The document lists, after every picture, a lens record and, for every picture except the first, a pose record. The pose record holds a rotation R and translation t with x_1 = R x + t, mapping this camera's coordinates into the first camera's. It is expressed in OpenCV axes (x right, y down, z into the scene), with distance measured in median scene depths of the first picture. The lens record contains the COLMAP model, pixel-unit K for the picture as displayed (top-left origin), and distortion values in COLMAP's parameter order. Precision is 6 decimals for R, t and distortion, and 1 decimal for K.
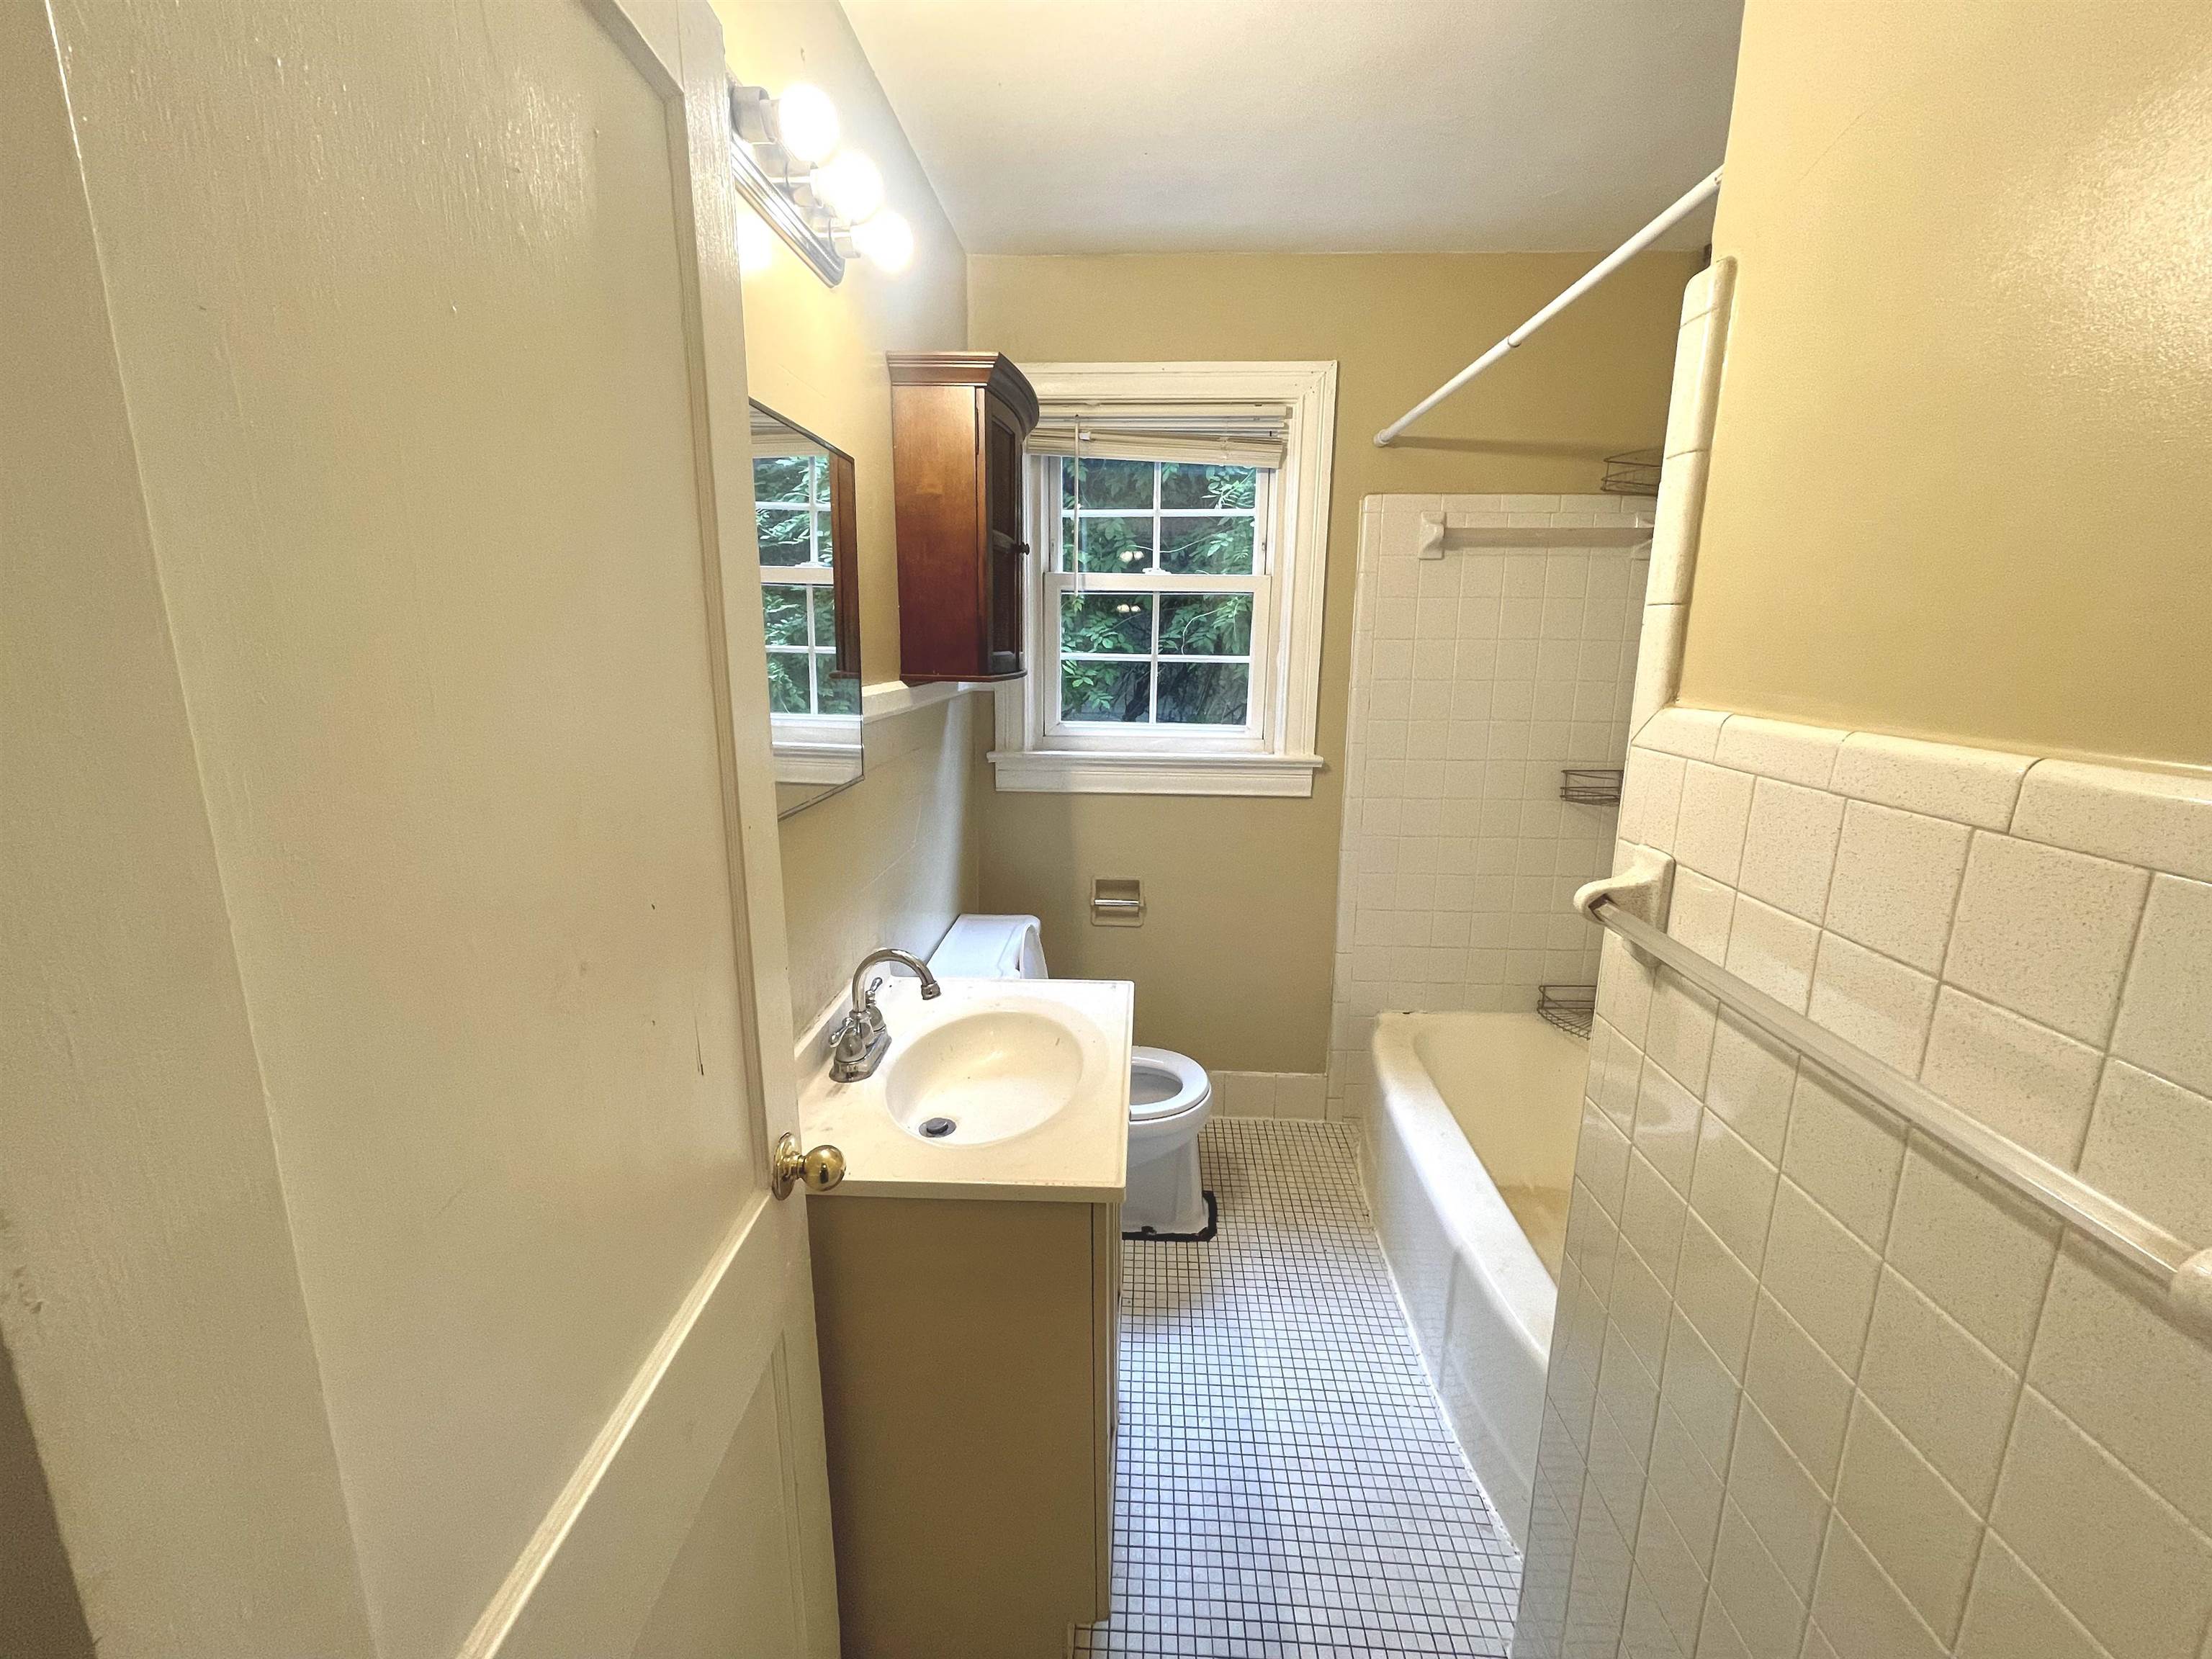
lens RADIAL K [[886.7, 0, 1102.6], [0, 886.7, 817.0], [0, 0, 1]] dist [0.000572, -0.010890]
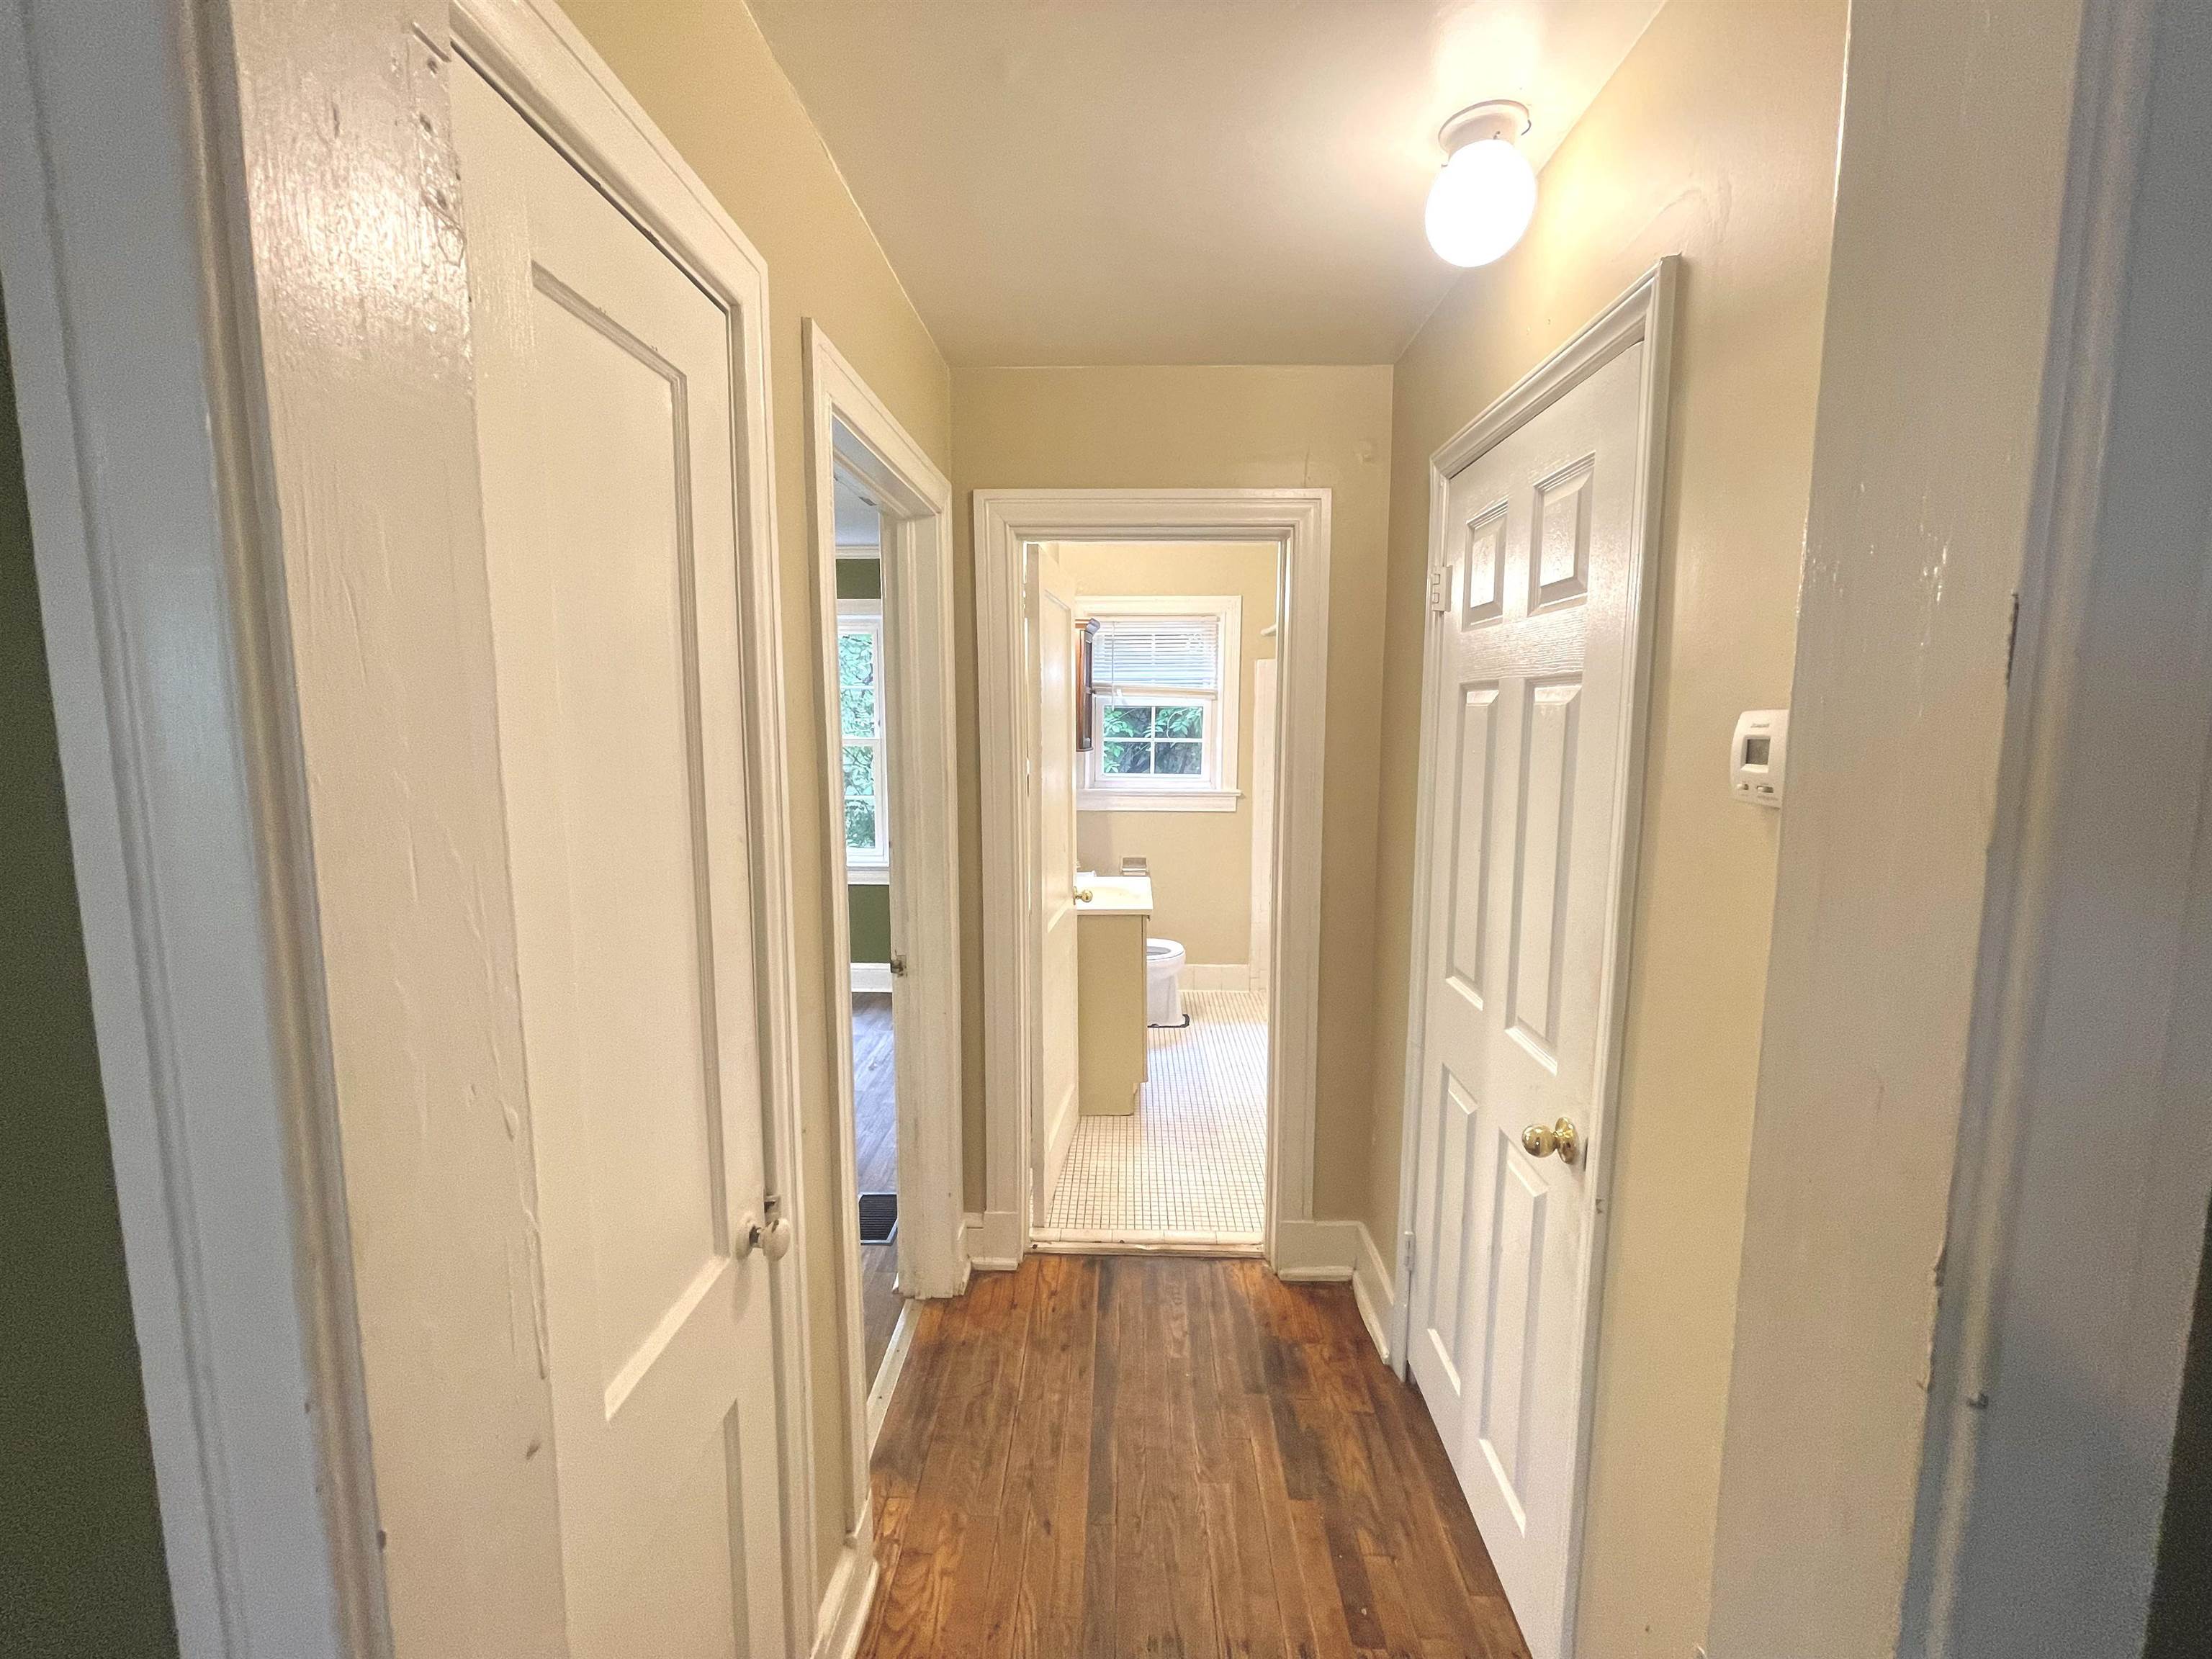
lens RADIAL K [[886.7, 0, 1102.6], [0, 886.7, 817.0], [0, 0, 1]] dist [0.000572, -0.010890]
pose [[0.999825, -0.005480, 0.017870, -0.089922], [0.007019, 0.996164, -0.087228, 0.161615], [-0.017324, 0.087338, 0.996028, -0.939999]]
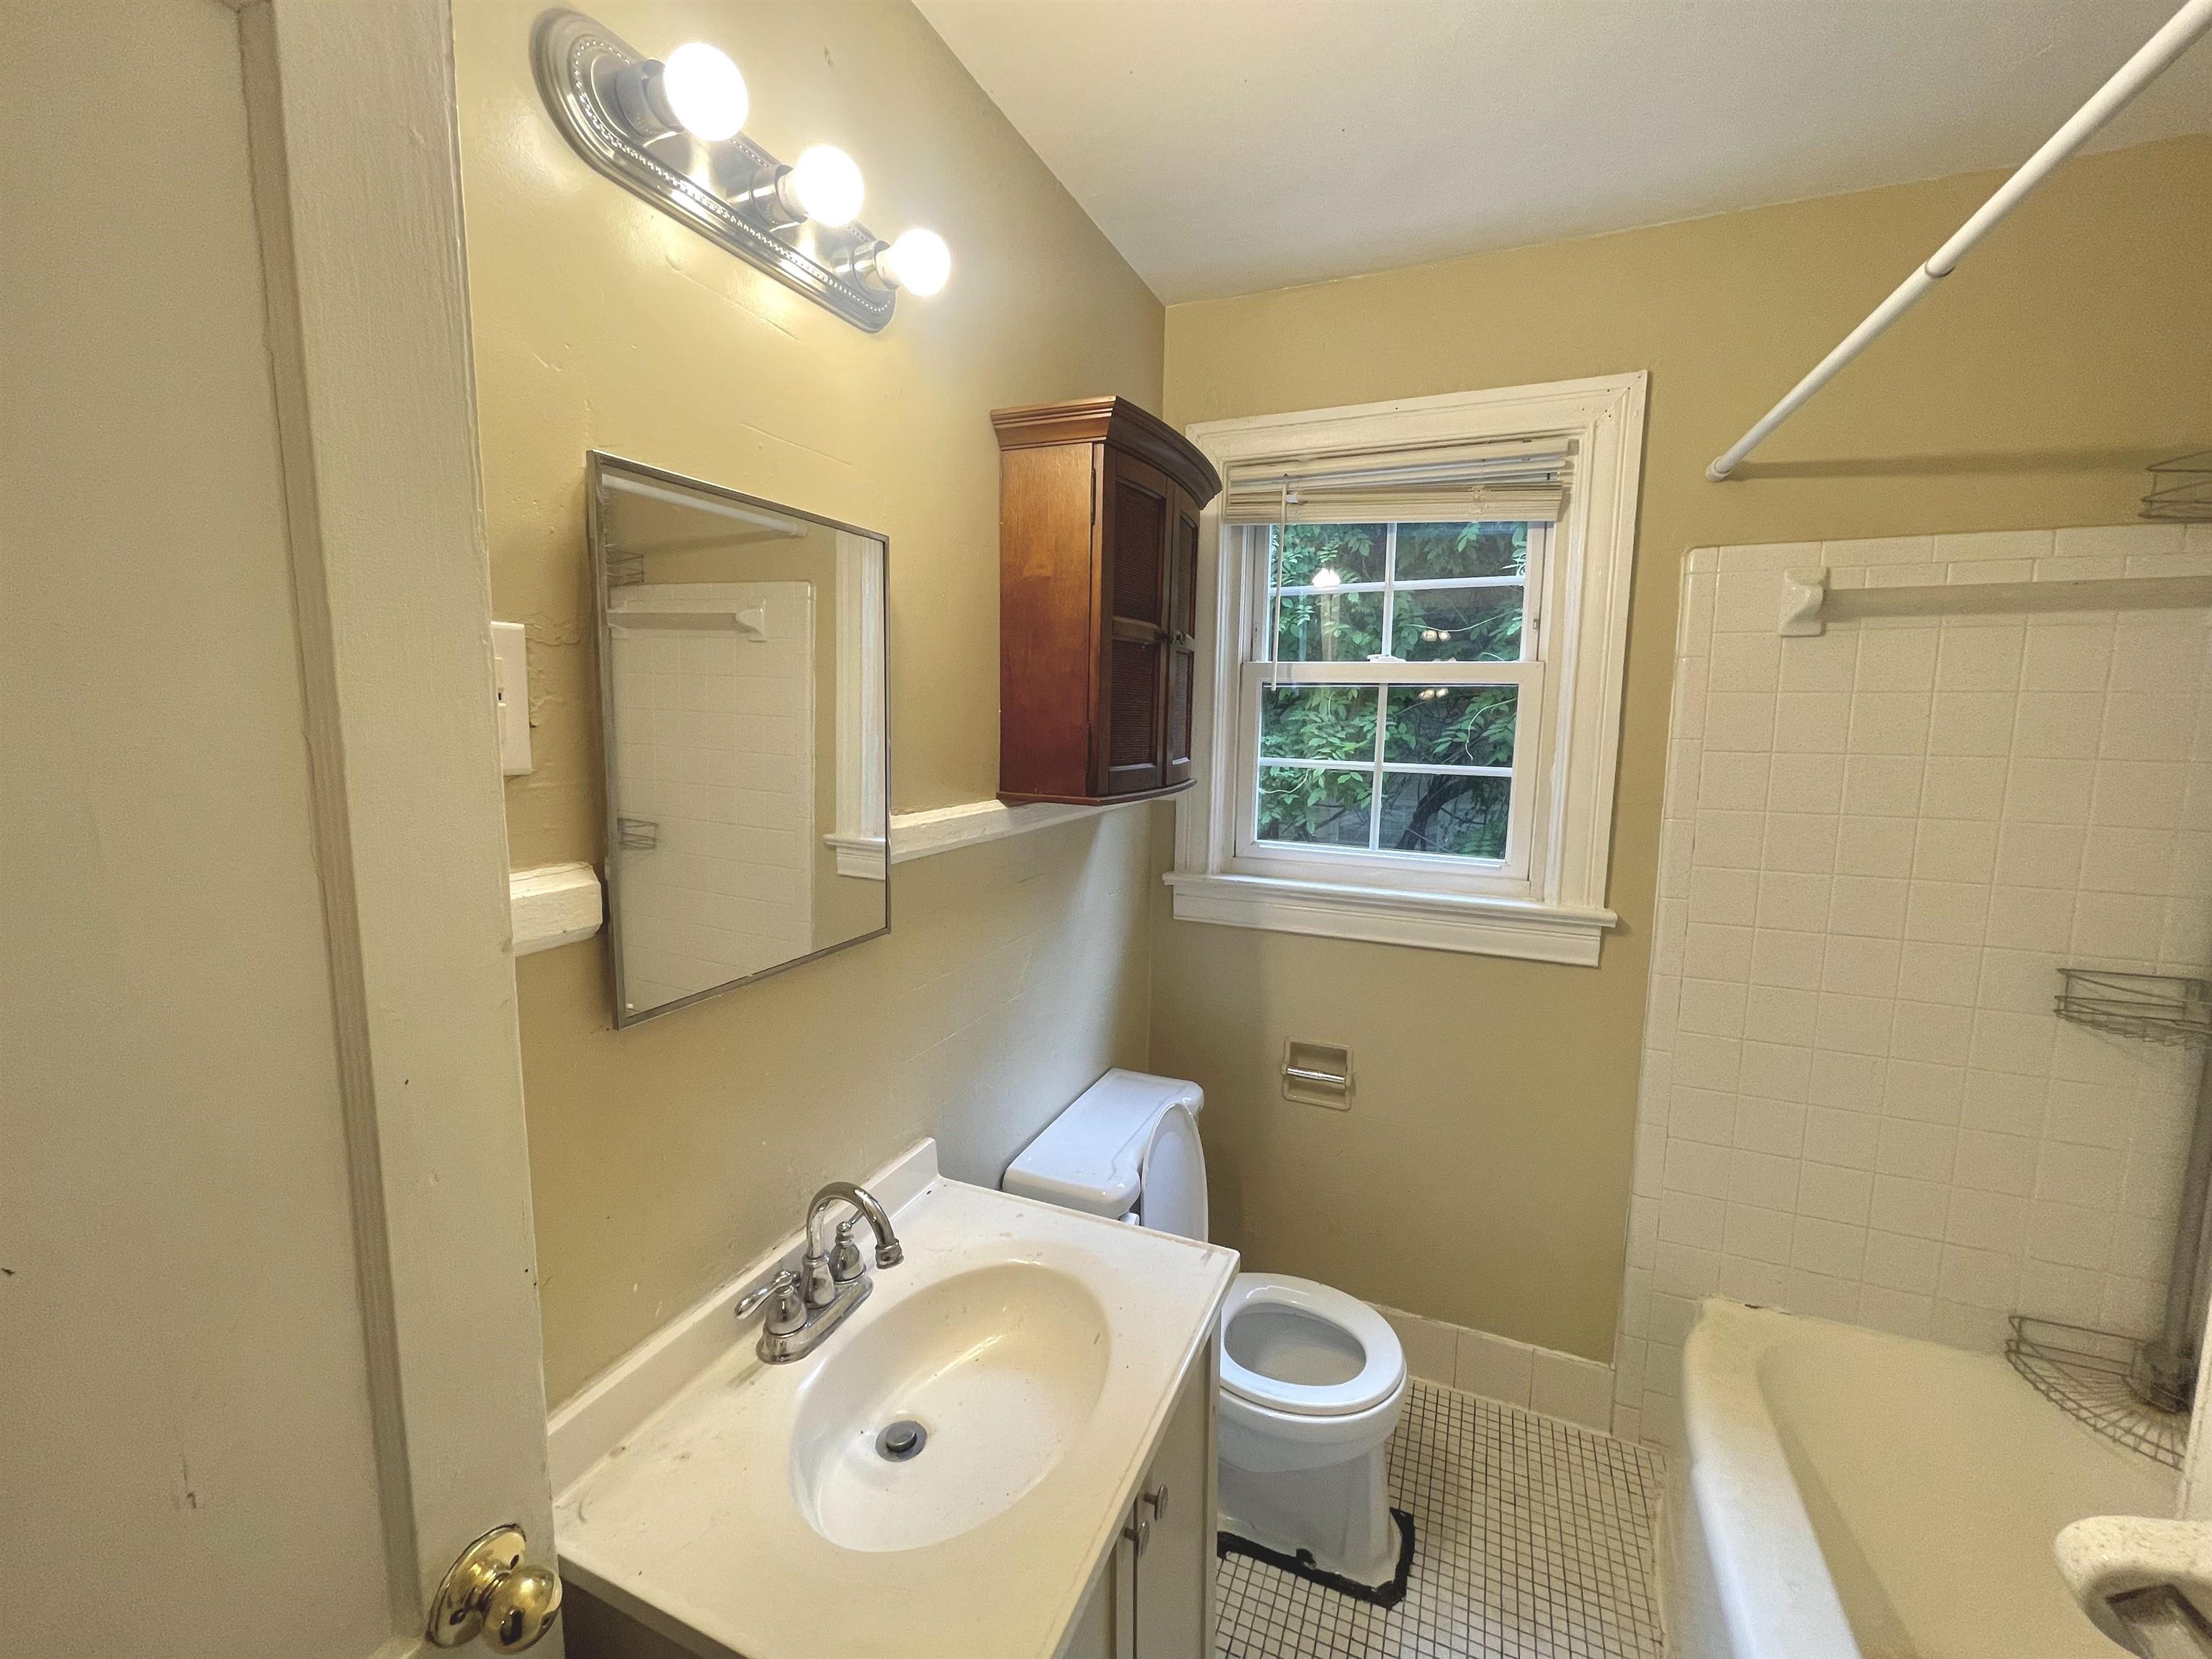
lens RADIAL K [[882.7, 0, 1106.1], [0, 882.7, 812.6], [0, 0, 1]] dist [-0.014554, 0.006373]
pose [[0.936155, 0.045470, -0.348636, 0.111185], [-0.076247, 0.994259, -0.075067, -0.065256], [0.343221, 0.096857, 0.934247, 0.203110]]
